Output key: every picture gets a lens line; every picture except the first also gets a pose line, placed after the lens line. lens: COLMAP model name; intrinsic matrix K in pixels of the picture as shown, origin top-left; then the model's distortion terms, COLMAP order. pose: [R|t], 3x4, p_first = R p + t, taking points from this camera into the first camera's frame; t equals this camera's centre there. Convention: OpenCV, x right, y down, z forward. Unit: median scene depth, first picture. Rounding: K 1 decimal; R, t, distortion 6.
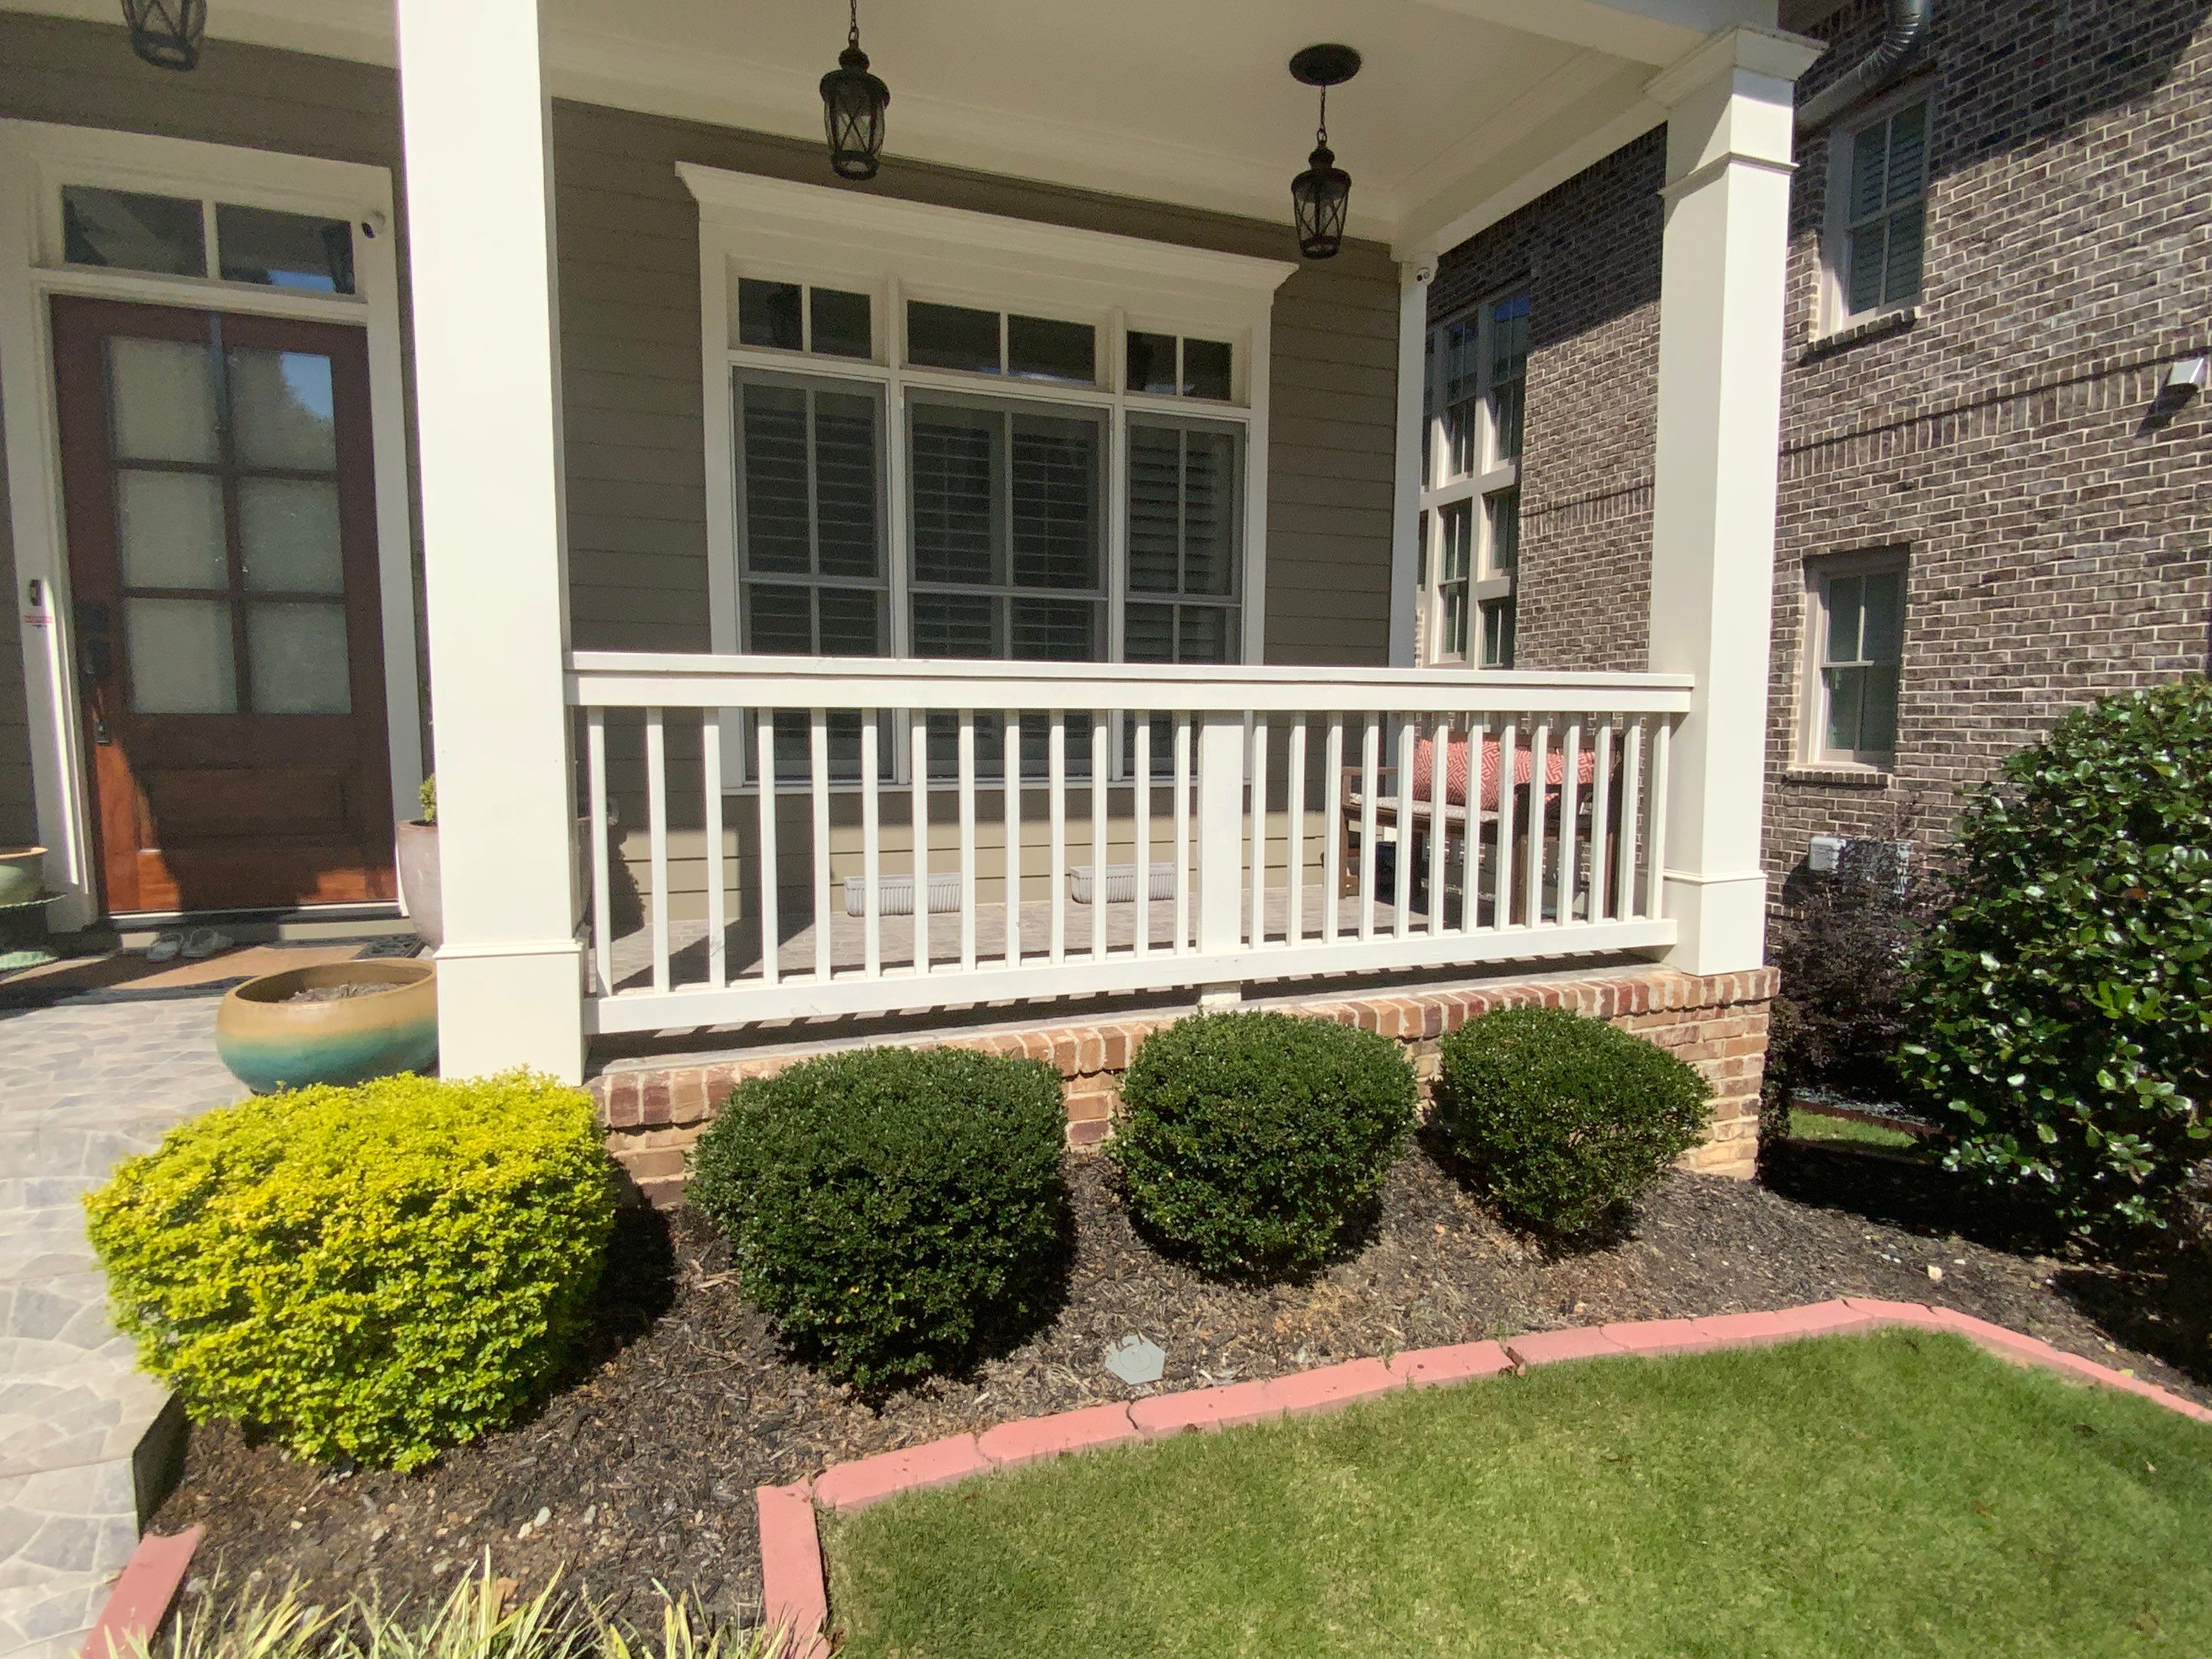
lens RADIAL K [[1083.4, 0, 1106.0], [0, 1083.4, 829.5], [0, 0, 1]] dist [0.001659, -0.013941]
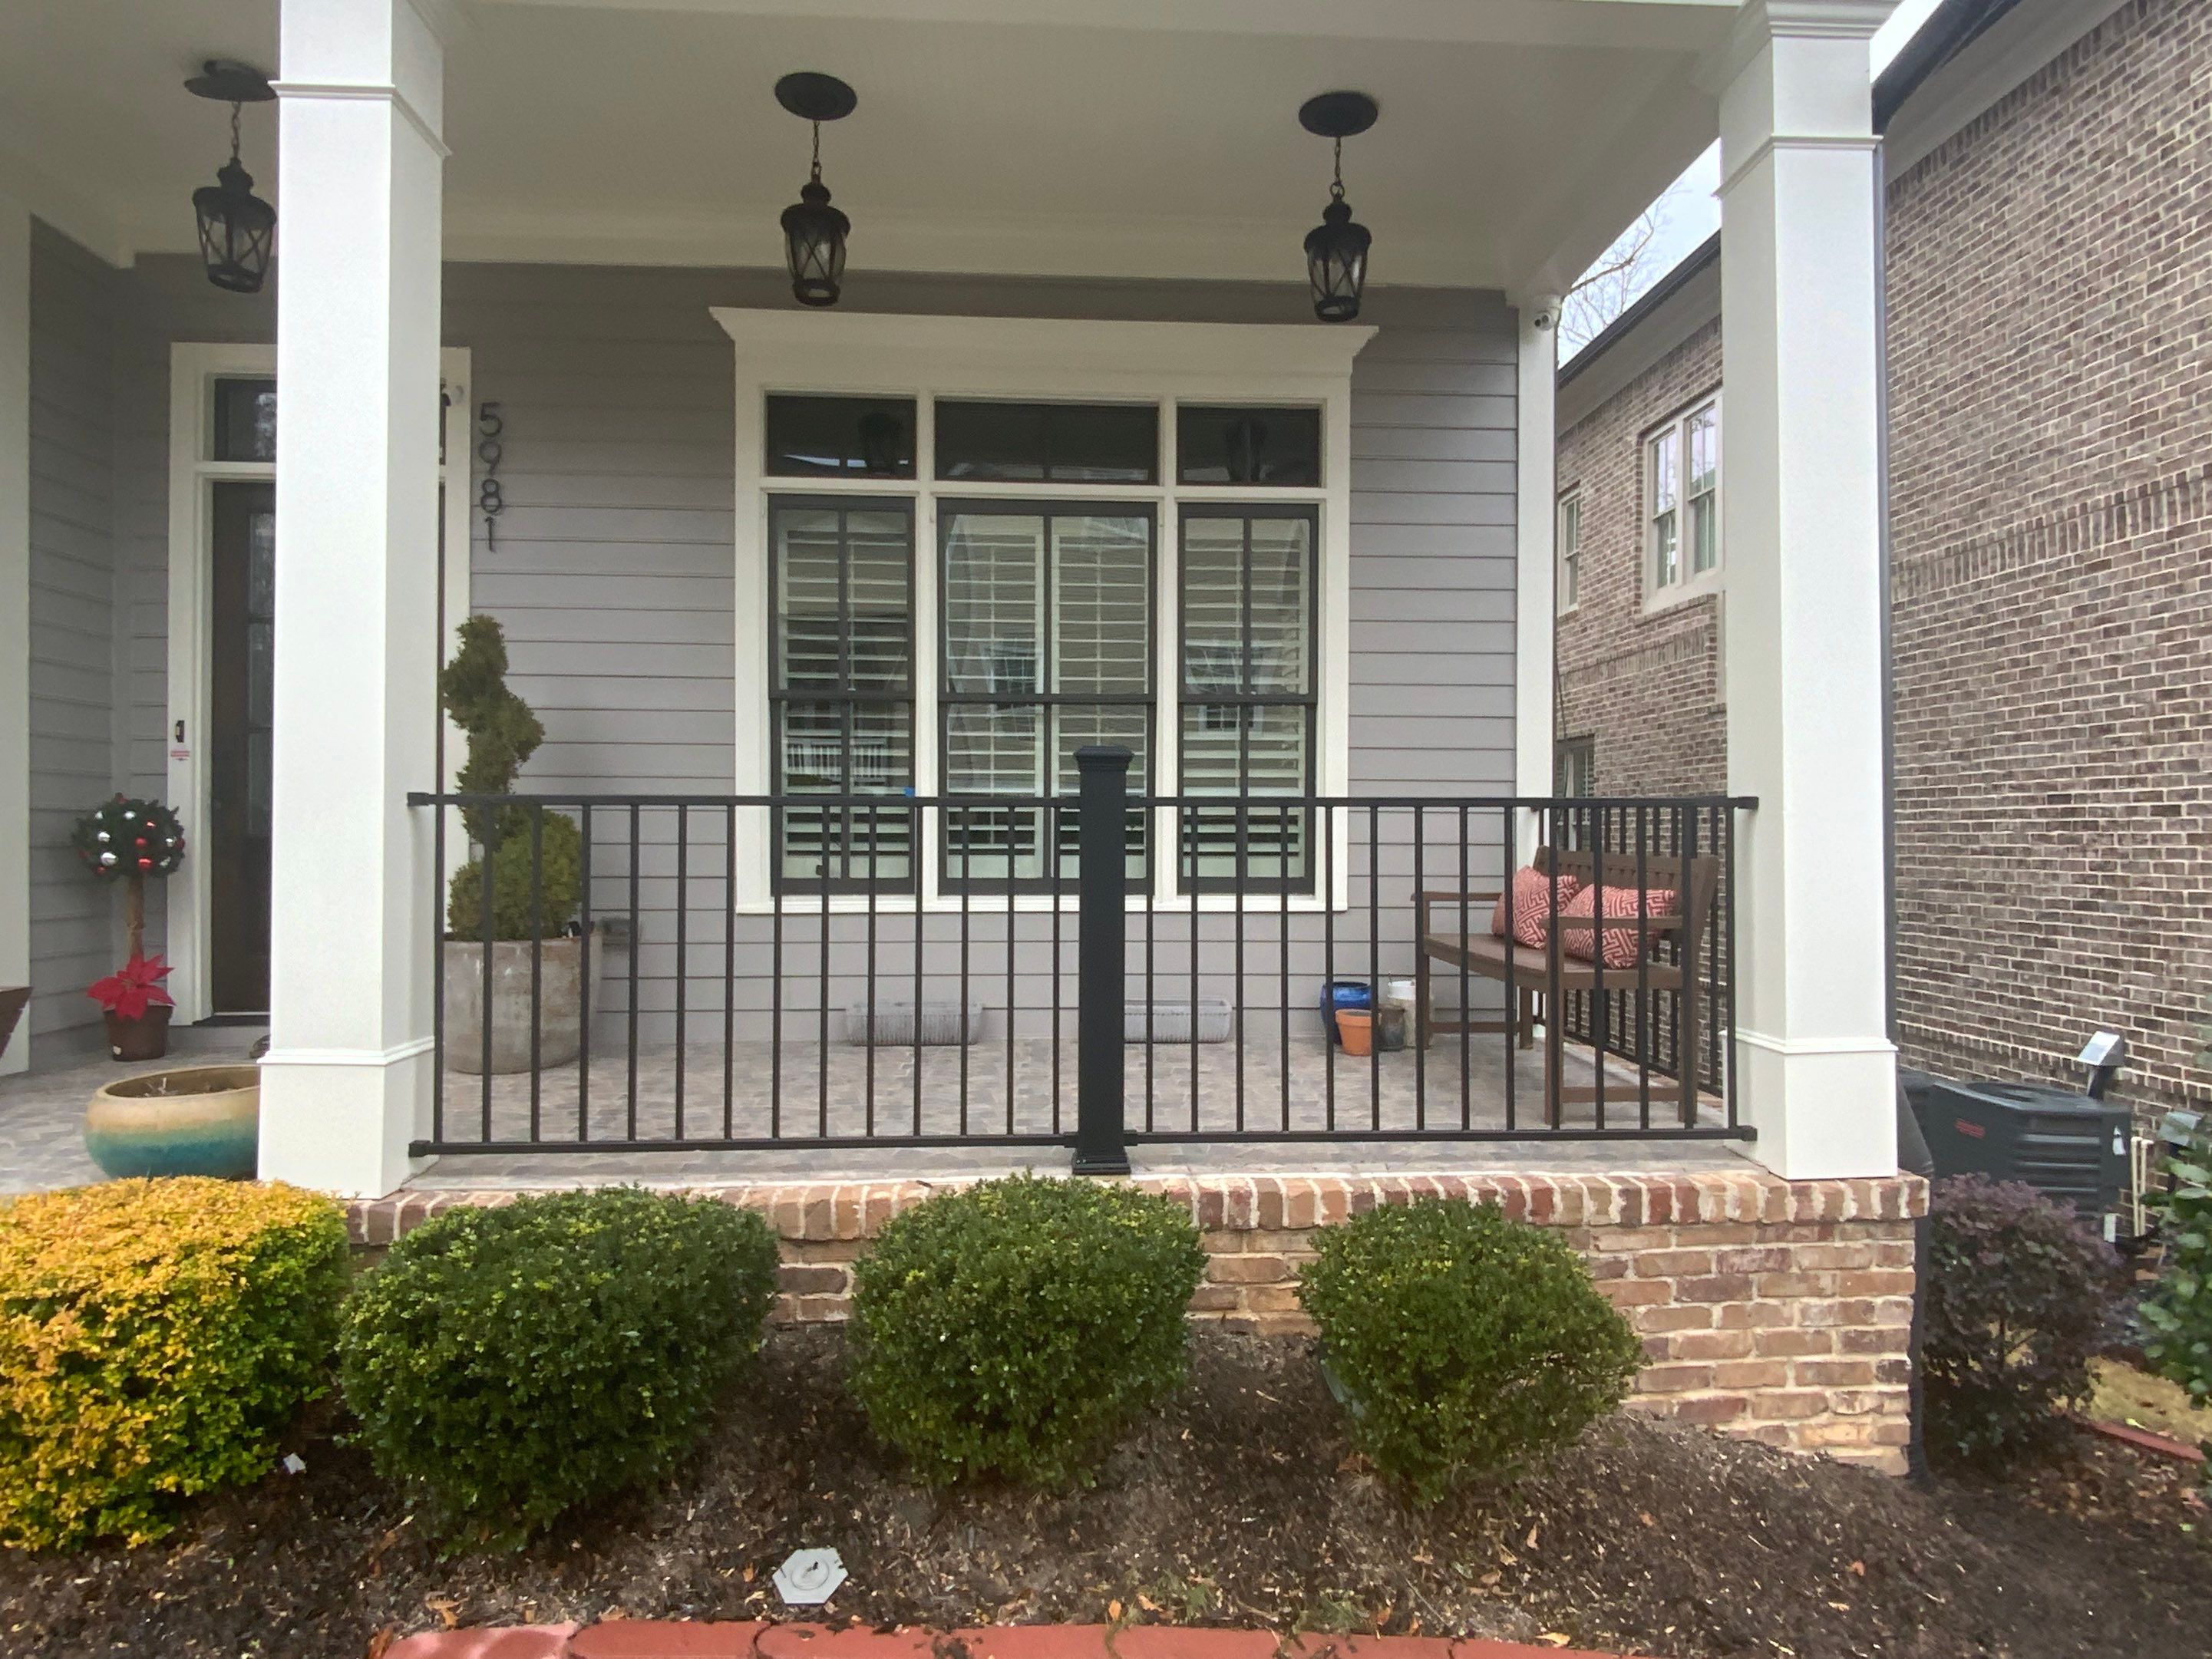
lens RADIAL K [[1200.9, 0, 1107.1], [0, 1200.9, 837.5], [0, 0, 1]] dist [-0.007432, -0.001793]
pose [[0.958945, -0.001763, -0.283588, 0.320113], [-0.026056, 0.995203, -0.094296, -0.009281], [0.282394, 0.097814, 0.954299, 0.055942]]
